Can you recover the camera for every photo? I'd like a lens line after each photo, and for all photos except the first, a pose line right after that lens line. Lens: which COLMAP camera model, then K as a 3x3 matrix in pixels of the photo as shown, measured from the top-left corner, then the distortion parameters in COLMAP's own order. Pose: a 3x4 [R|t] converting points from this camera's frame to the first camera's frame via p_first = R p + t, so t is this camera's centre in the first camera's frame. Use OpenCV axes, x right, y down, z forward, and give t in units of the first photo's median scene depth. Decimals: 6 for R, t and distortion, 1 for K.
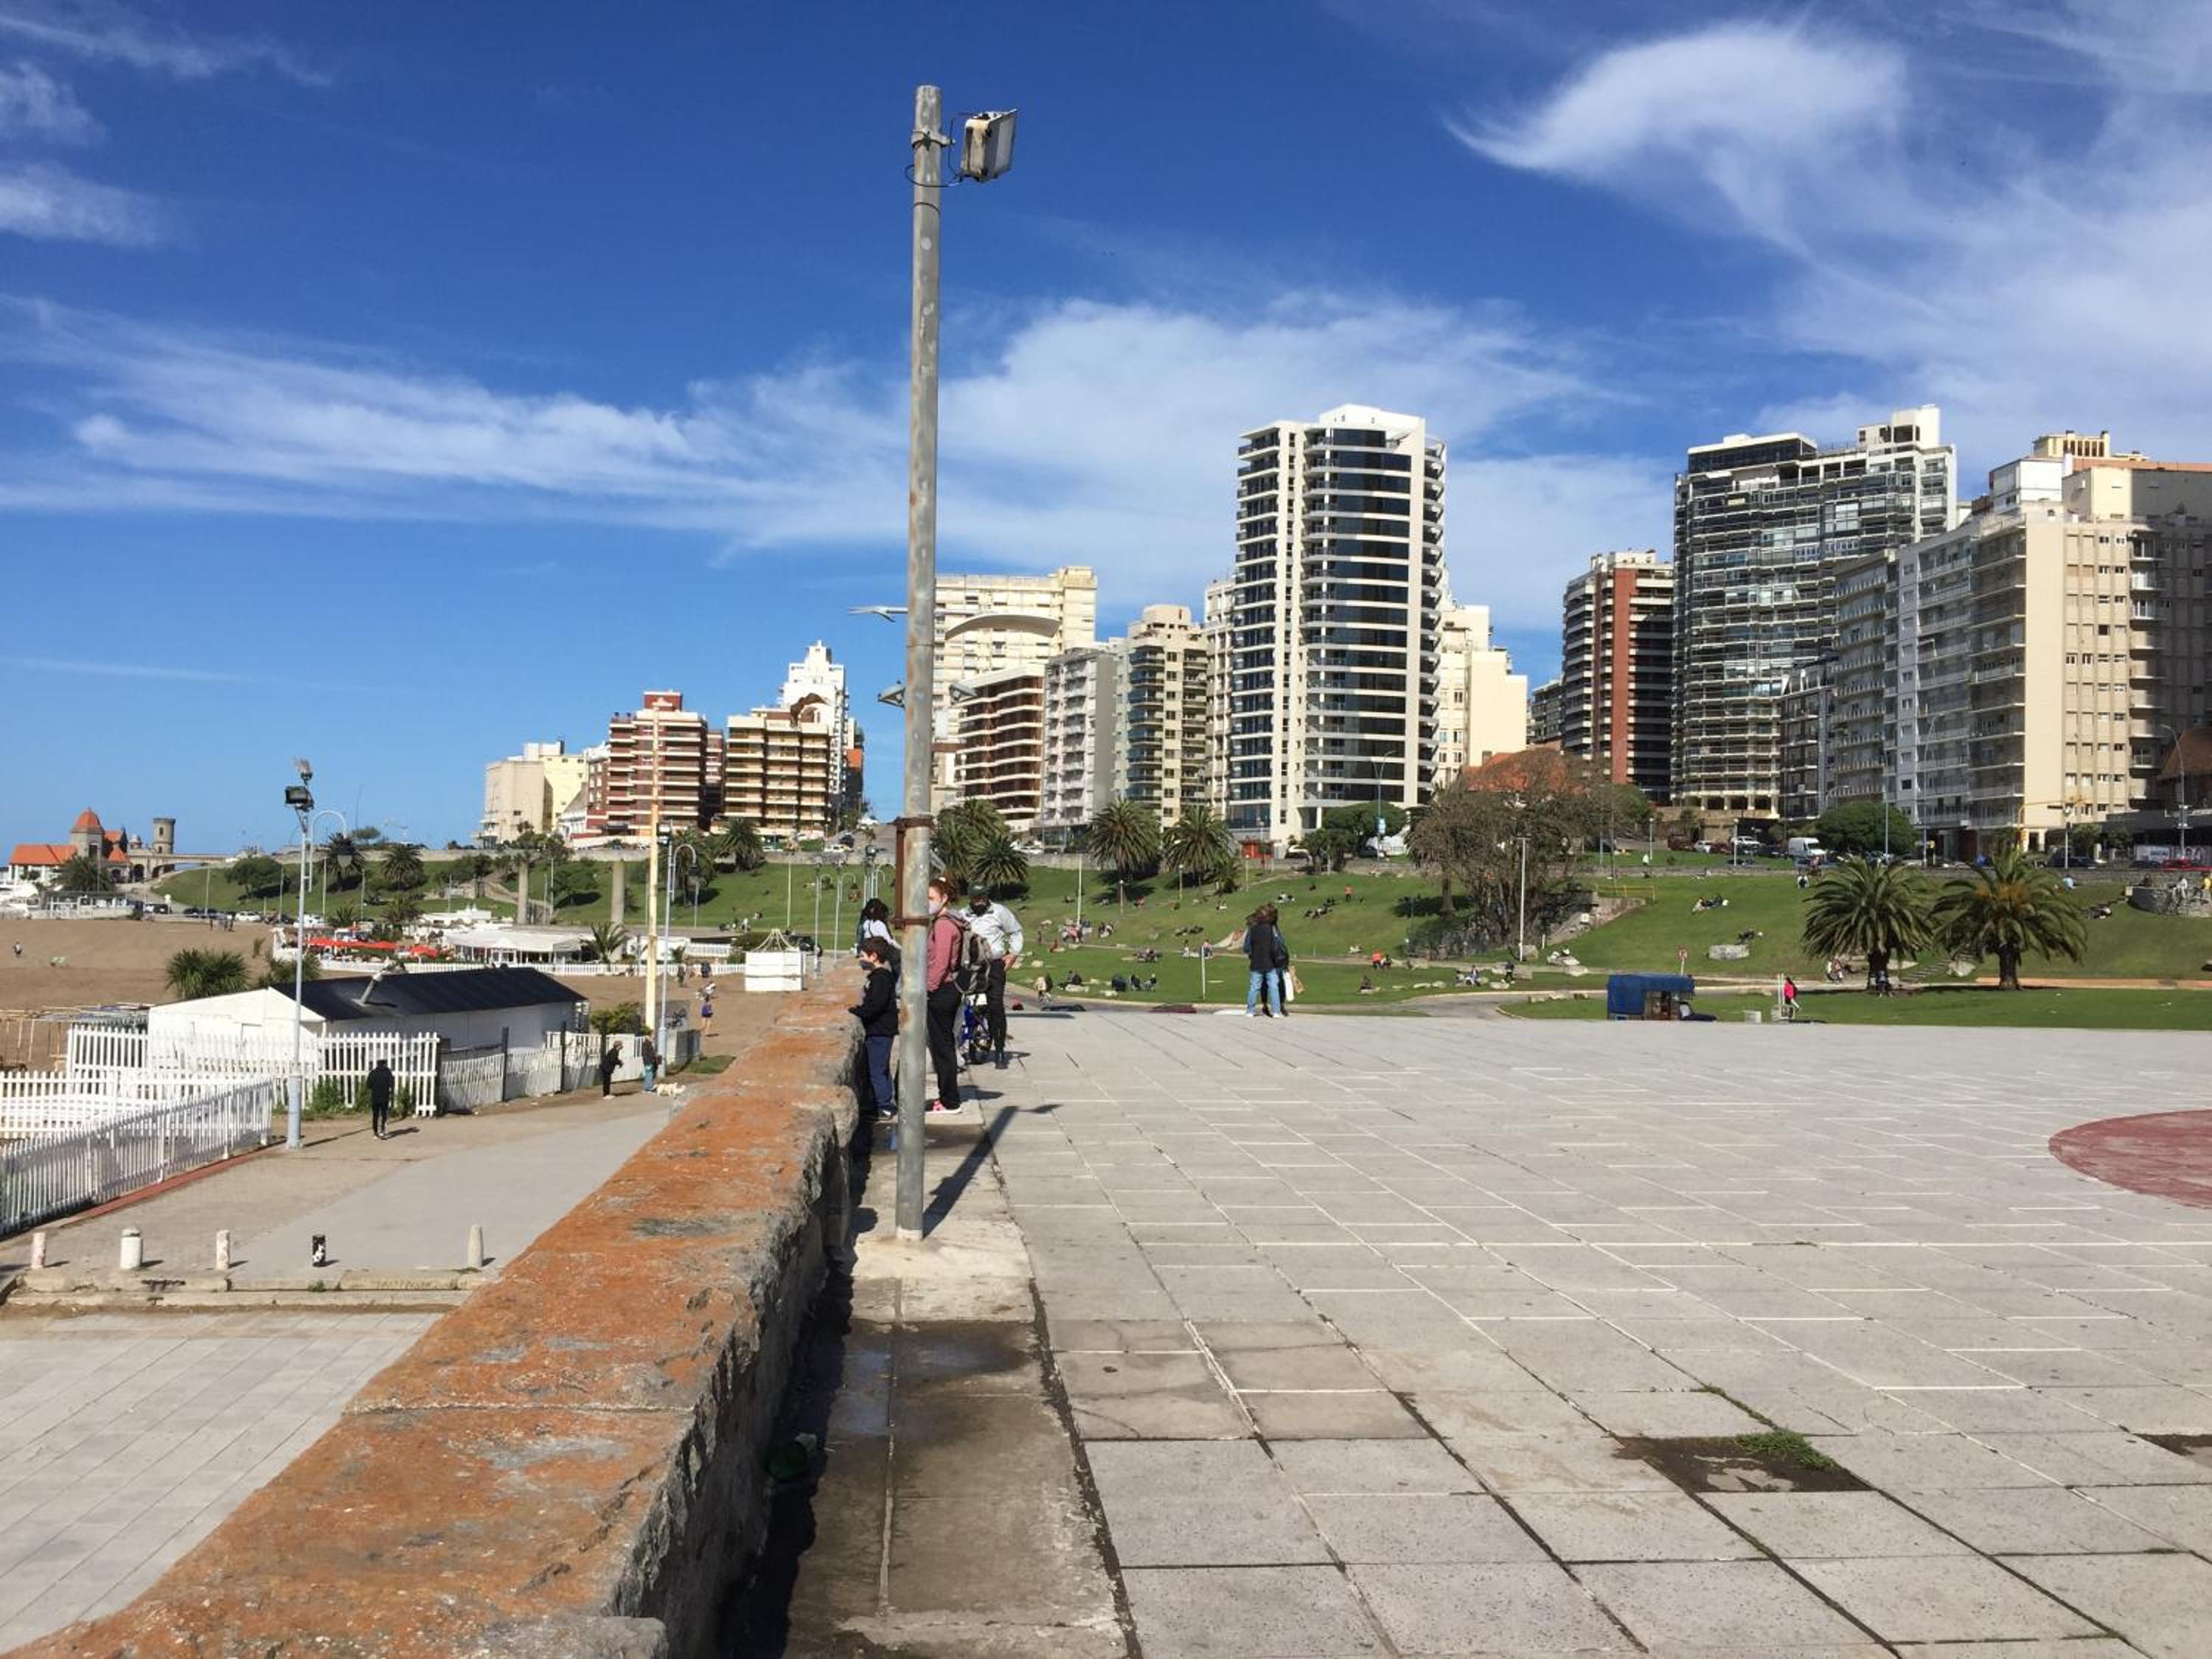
lens RADIAL K [[1867.1, 0, 1089.7], [0, 1867.1, 825.8], [0, 0, 1]] dist [0.056844, -0.093405]
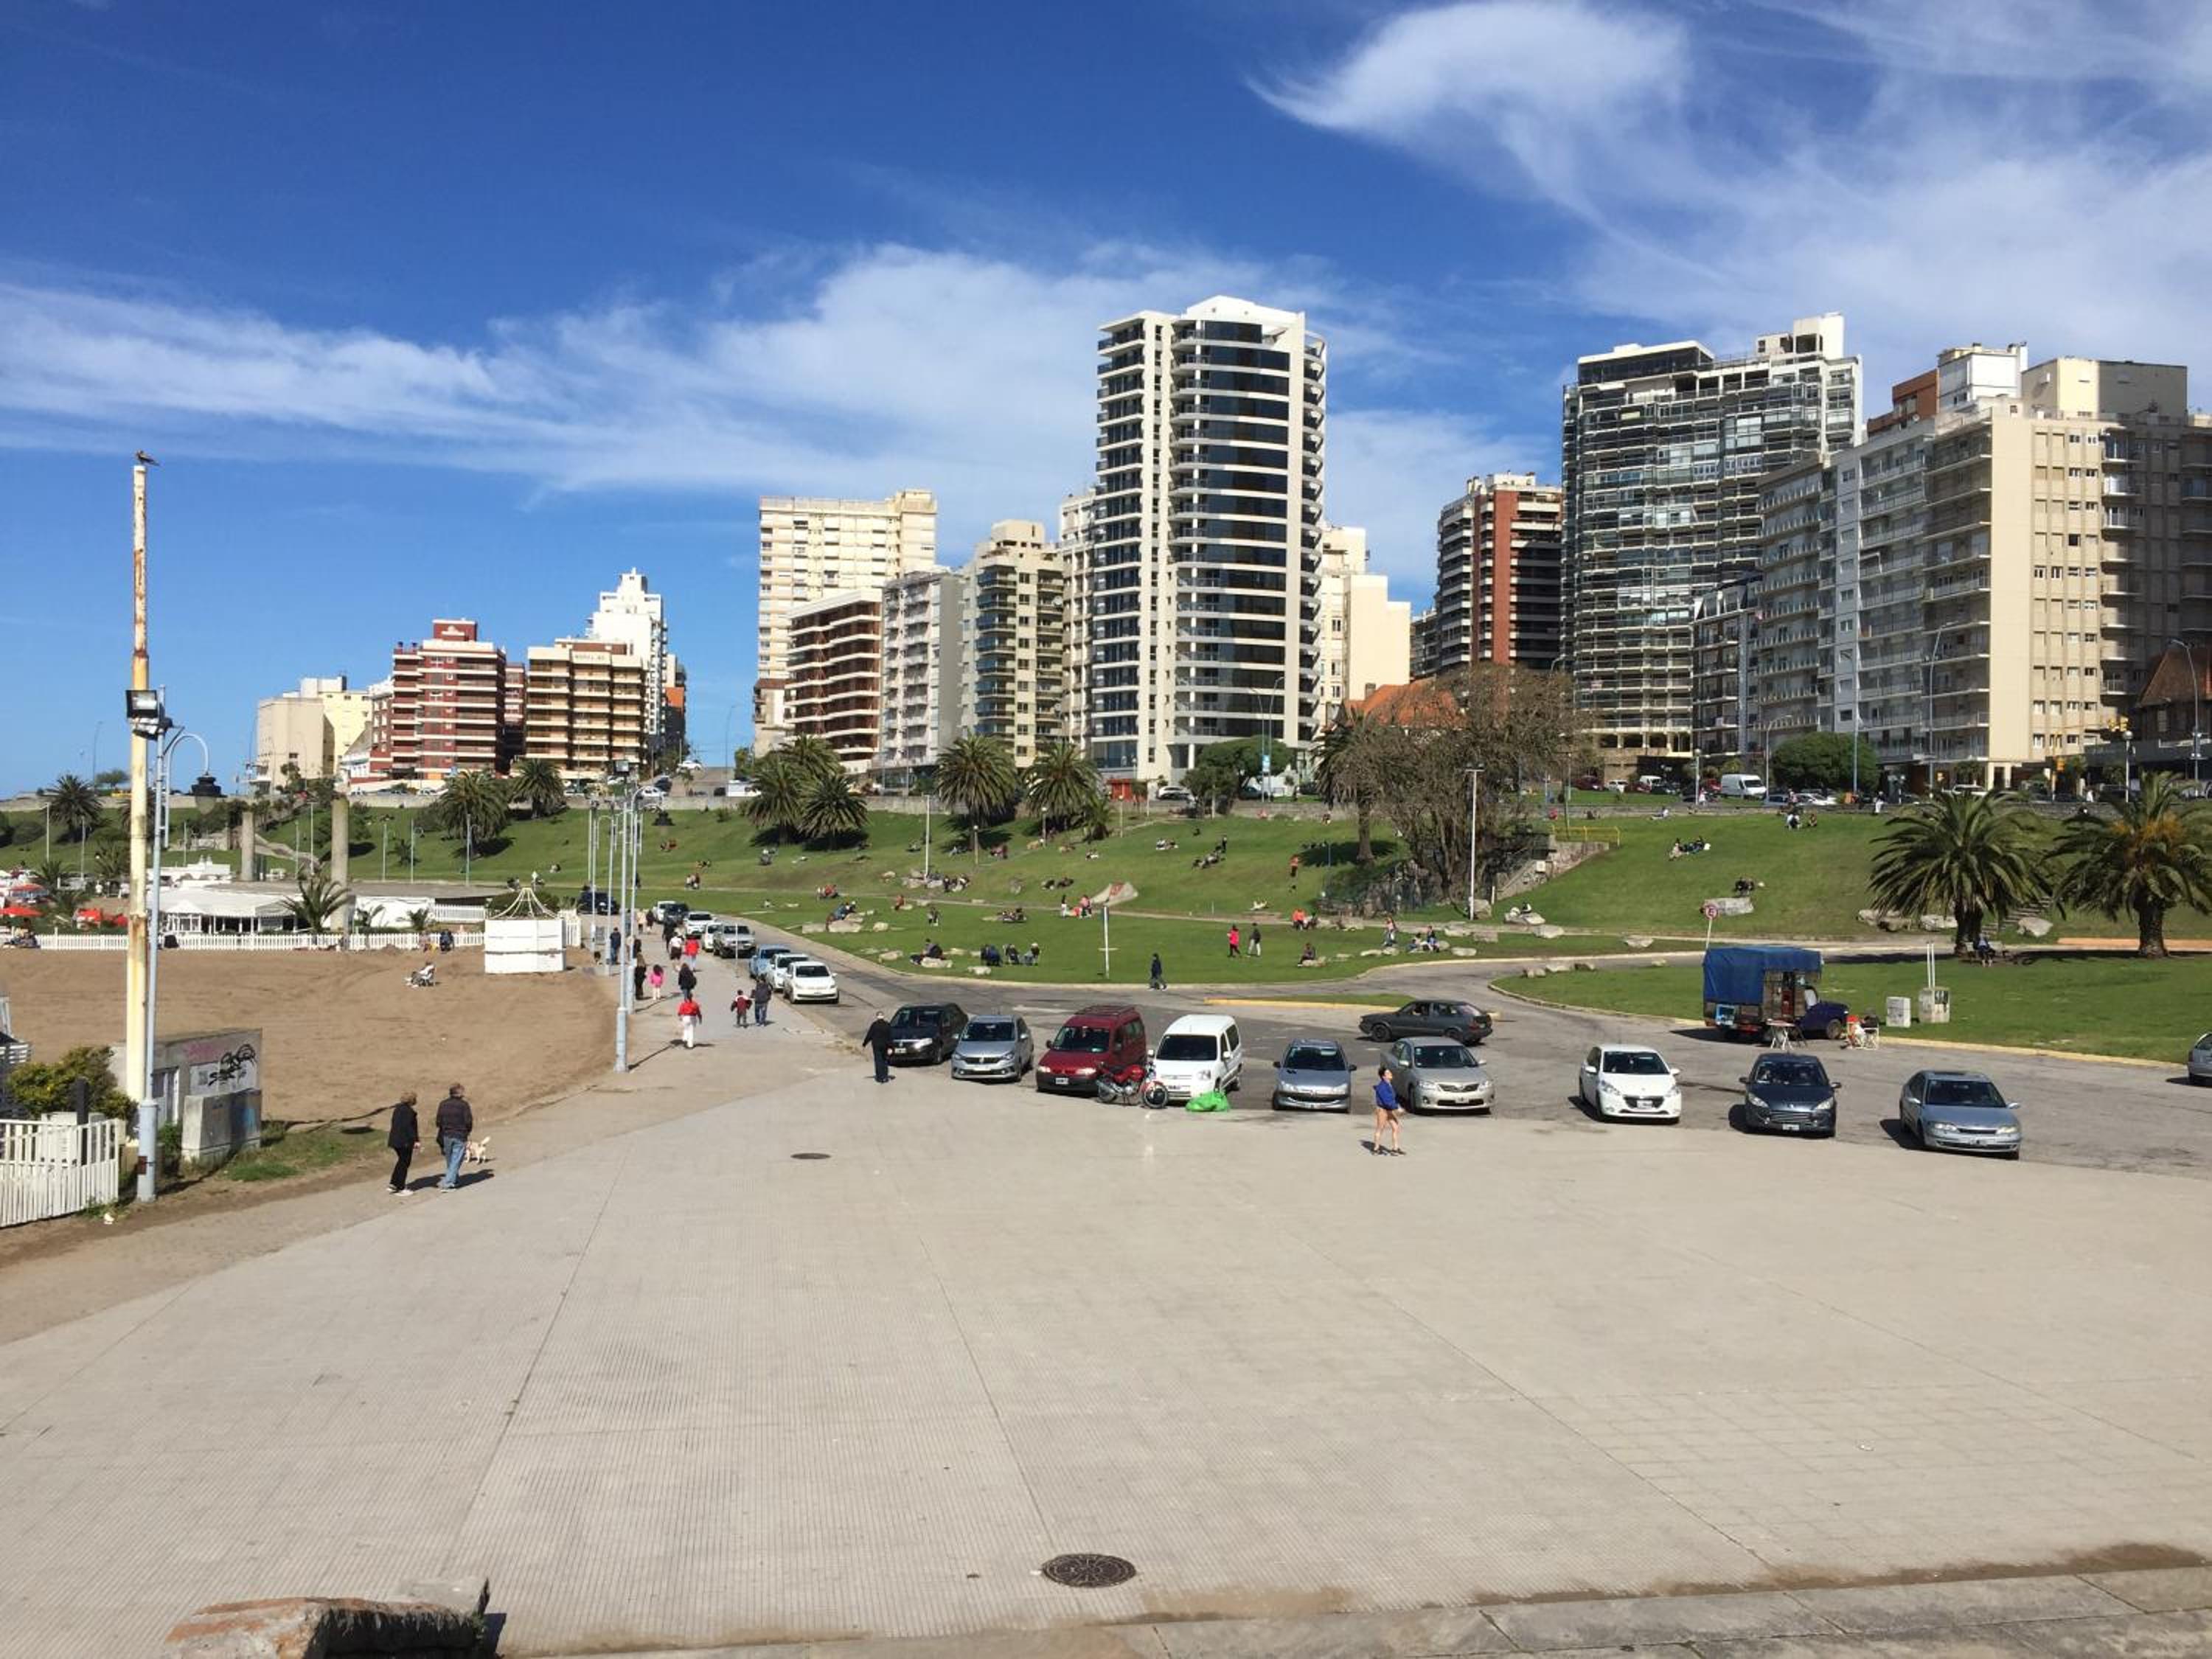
lens RADIAL K [[1867.1, 0, 1085.8], [0, 1867.1, 852.2], [0, 0, 1]] dist [0.056844, -0.093405]
pose [[0.996356, -0.005621, 0.085105, -0.004274], [0.002093, 0.999137, 0.041488, 0.004362], [-0.085265, -0.041159, 0.995508, 0.102029]]
